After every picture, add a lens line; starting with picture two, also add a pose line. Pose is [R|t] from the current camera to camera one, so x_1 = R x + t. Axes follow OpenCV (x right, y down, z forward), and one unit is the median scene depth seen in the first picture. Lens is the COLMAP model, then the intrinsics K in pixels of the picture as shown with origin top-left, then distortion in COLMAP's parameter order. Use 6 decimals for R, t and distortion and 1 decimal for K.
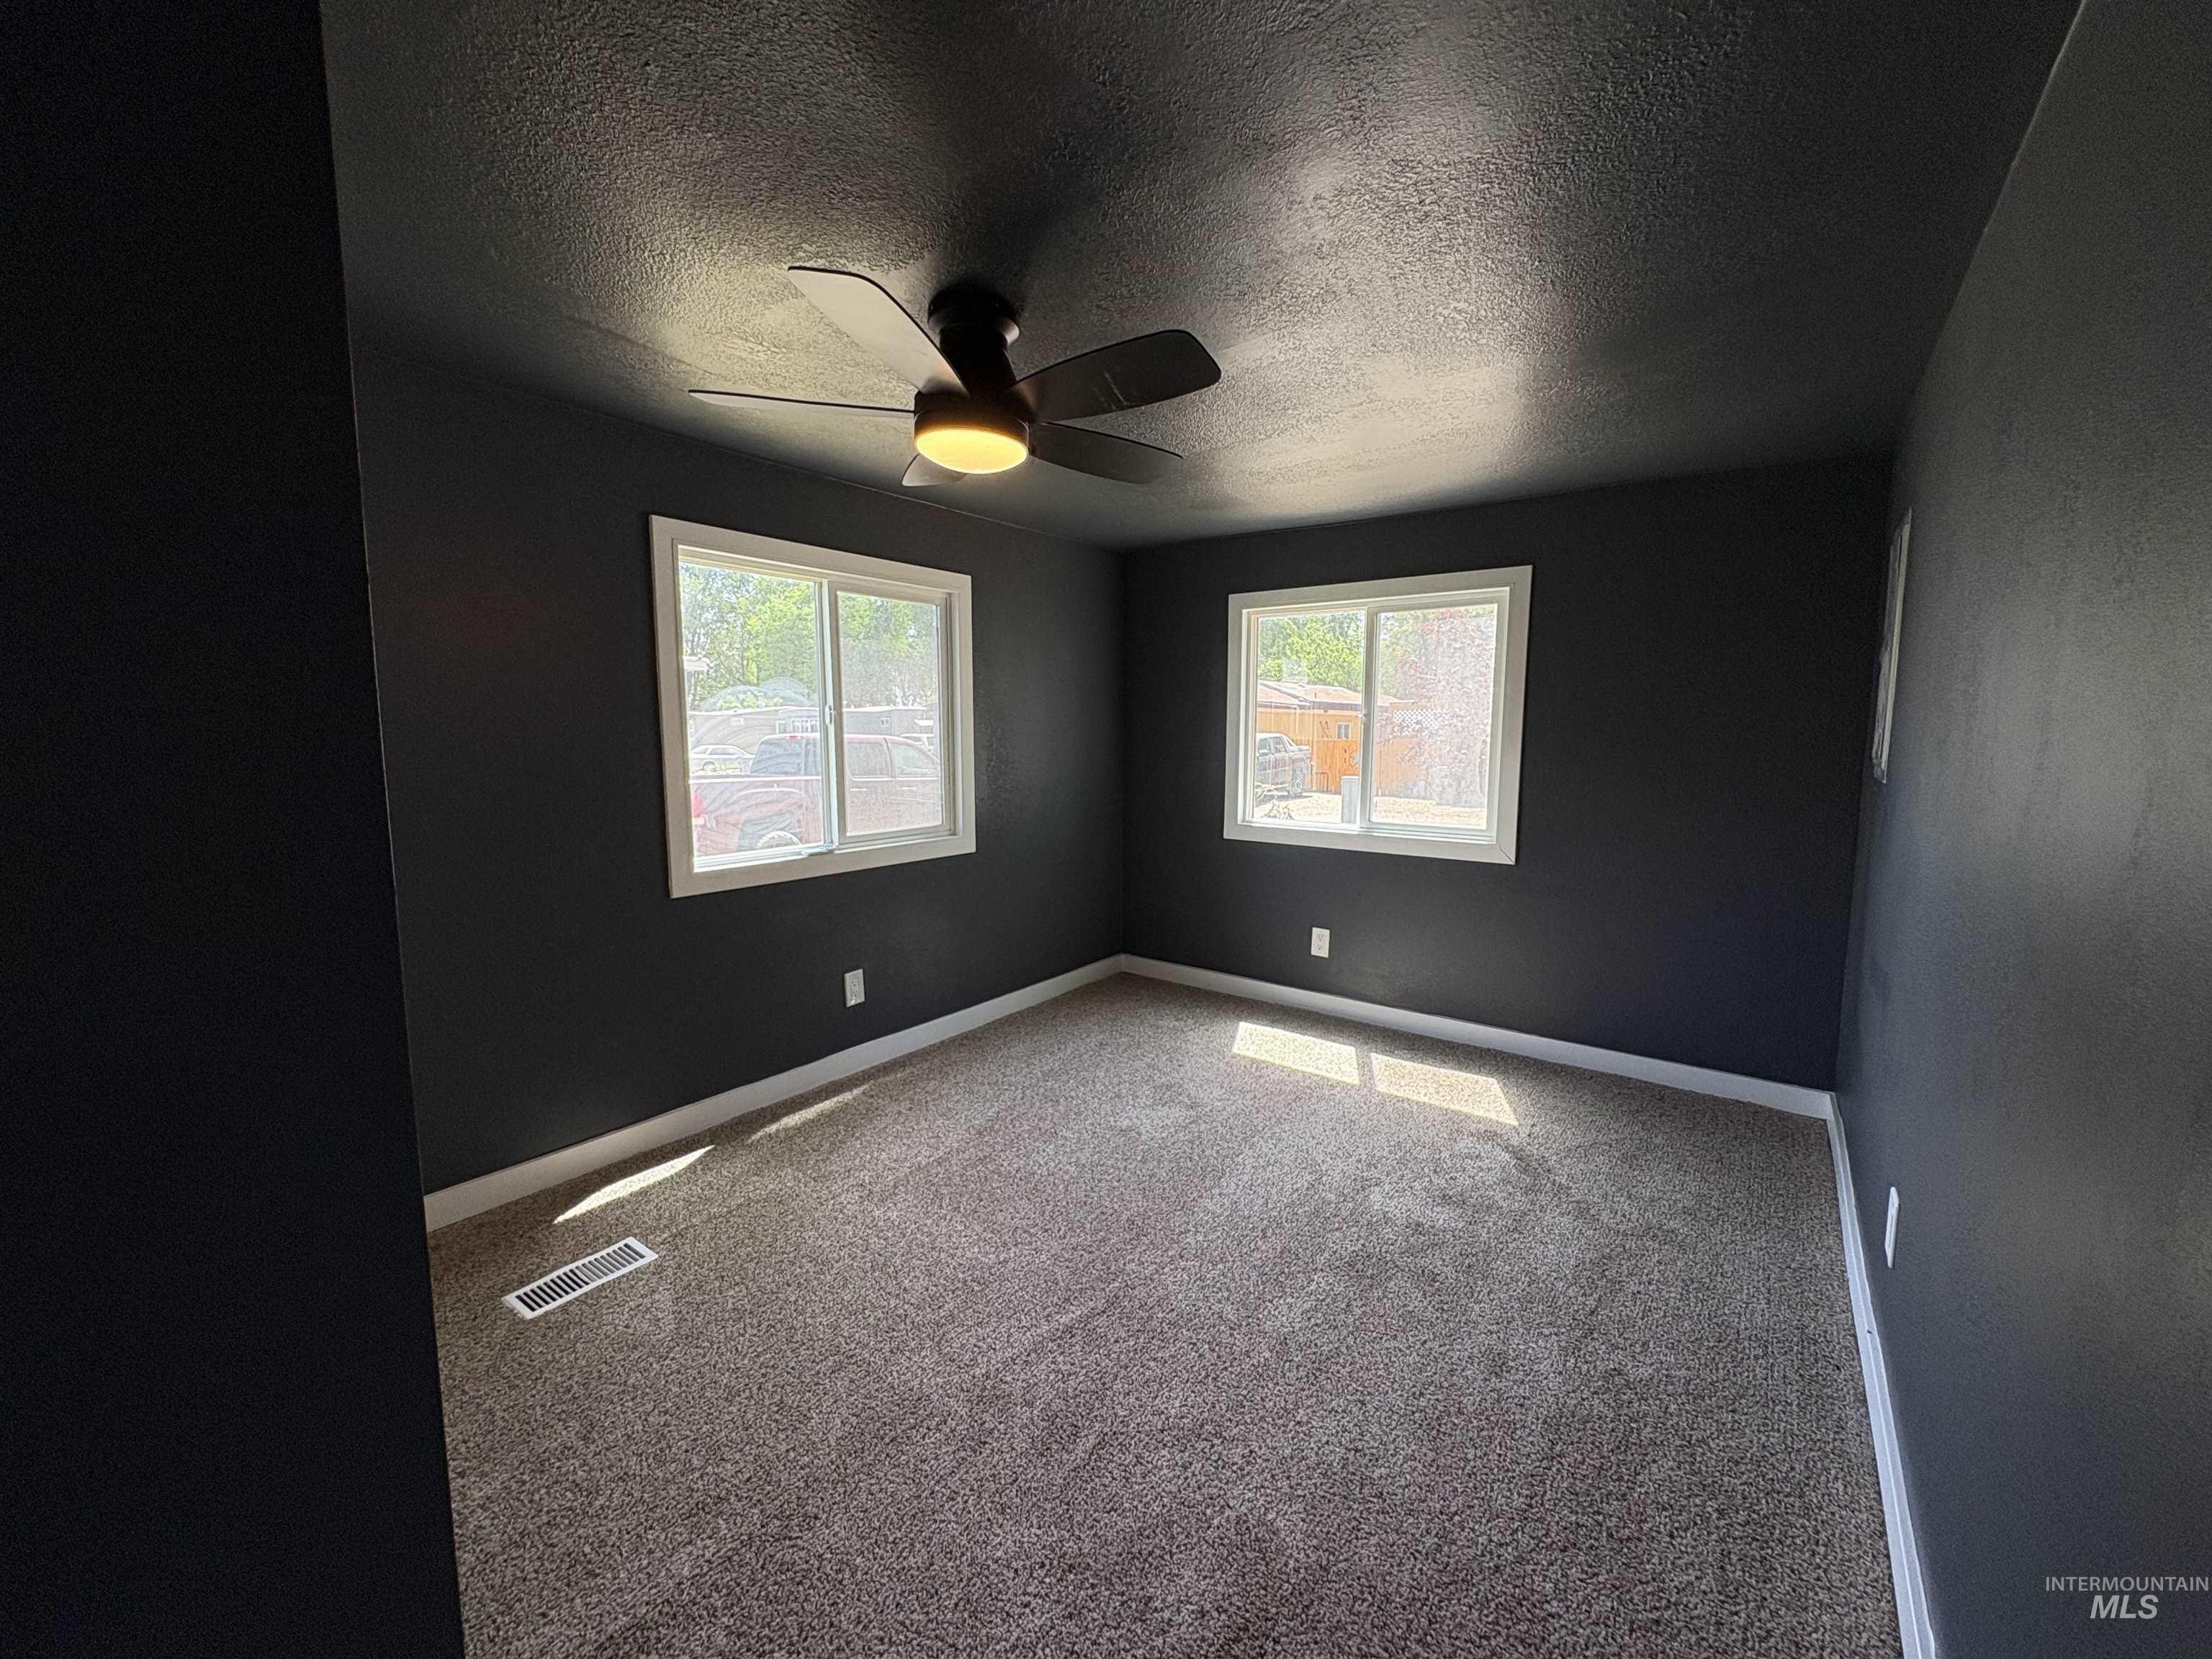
lens RADIAL K [[873.5, 0, 1096.4], [0, 873.5, 828.6], [0, 0, 1]] dist [-0.002006, 0.000516]
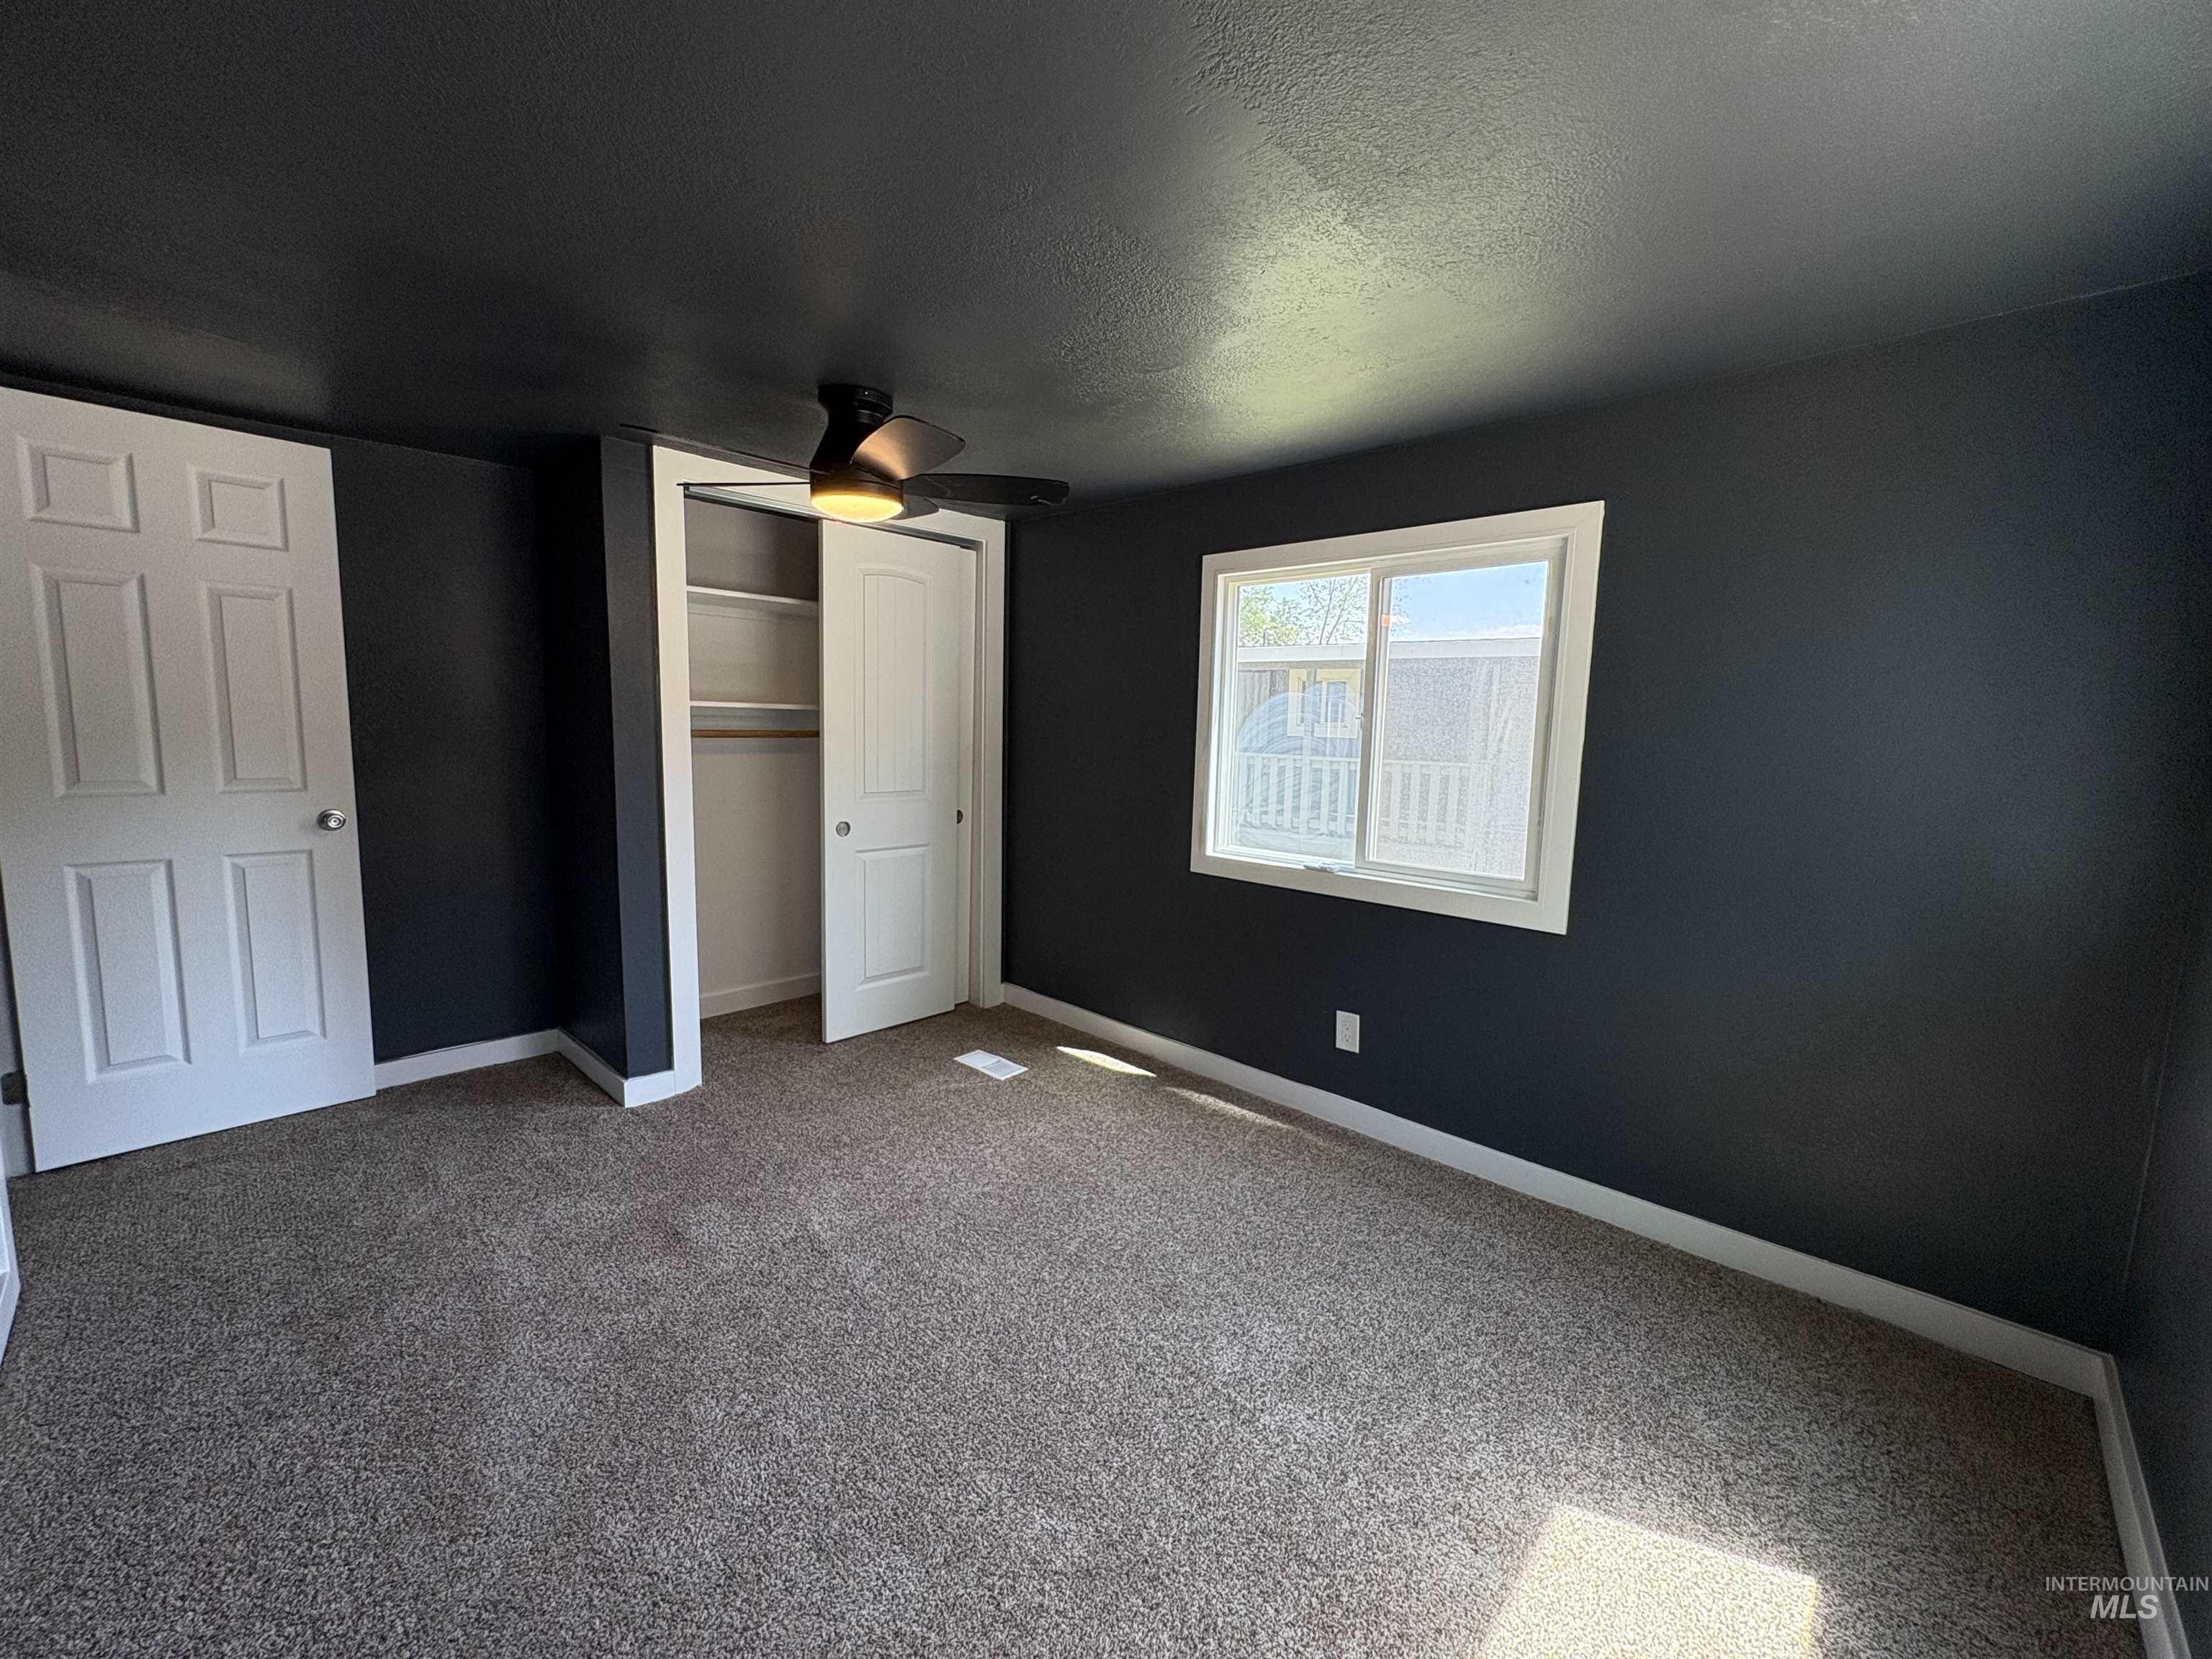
lens RADIAL K [[873.5, 0, 1096.4], [0, 873.5, 828.6], [0, 0, 1]] dist [-0.002006, 0.000516]
pose [[-0.113243, 0.115379, -0.986845, 0.676100], [-0.137403, 0.981872, 0.130564, -0.111449], [0.984021, 0.150381, -0.095337, 0.917960]]
